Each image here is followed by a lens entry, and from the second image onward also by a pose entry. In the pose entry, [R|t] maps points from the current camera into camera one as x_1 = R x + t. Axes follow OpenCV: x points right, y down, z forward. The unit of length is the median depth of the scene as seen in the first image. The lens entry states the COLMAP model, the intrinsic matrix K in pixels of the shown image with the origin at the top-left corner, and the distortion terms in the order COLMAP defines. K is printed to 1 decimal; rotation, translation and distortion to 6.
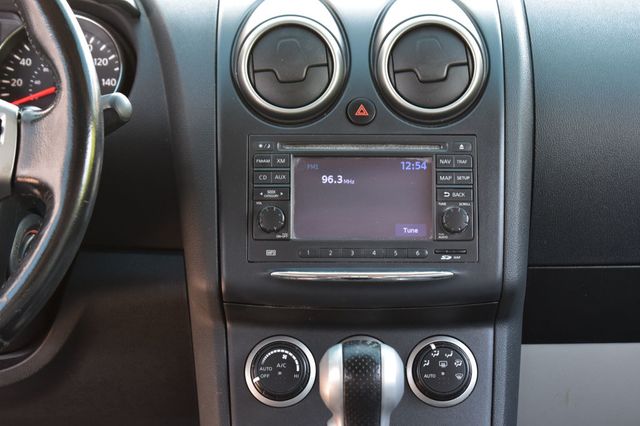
lens RADIAL K [[1431.1, 0, 323.0], [0, 1431.1, 212.8], [0, 0, 1]] dist [0.043243, 0.000000]
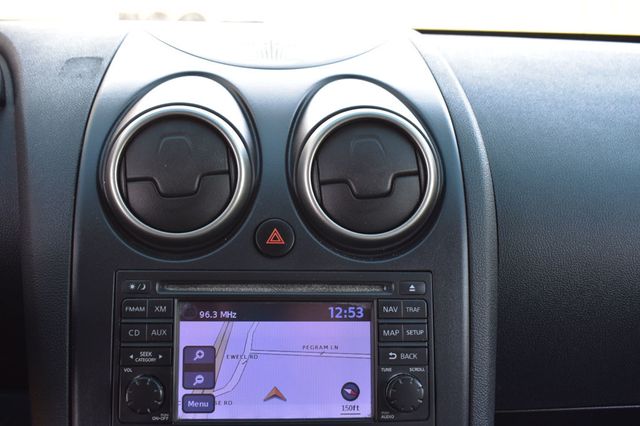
lens RADIAL K [[750.4, 0, 316.3], [0, 750.4, 217.4], [0, 0, 1]] dist [-0.065297, 0.000000]
pose [[0.997012, 0.007626, 0.076865, 0.018526], [-0.007811, 0.999967, 0.002102, -0.082363], [-0.076847, -0.002696, 0.997039, 0.623254]]
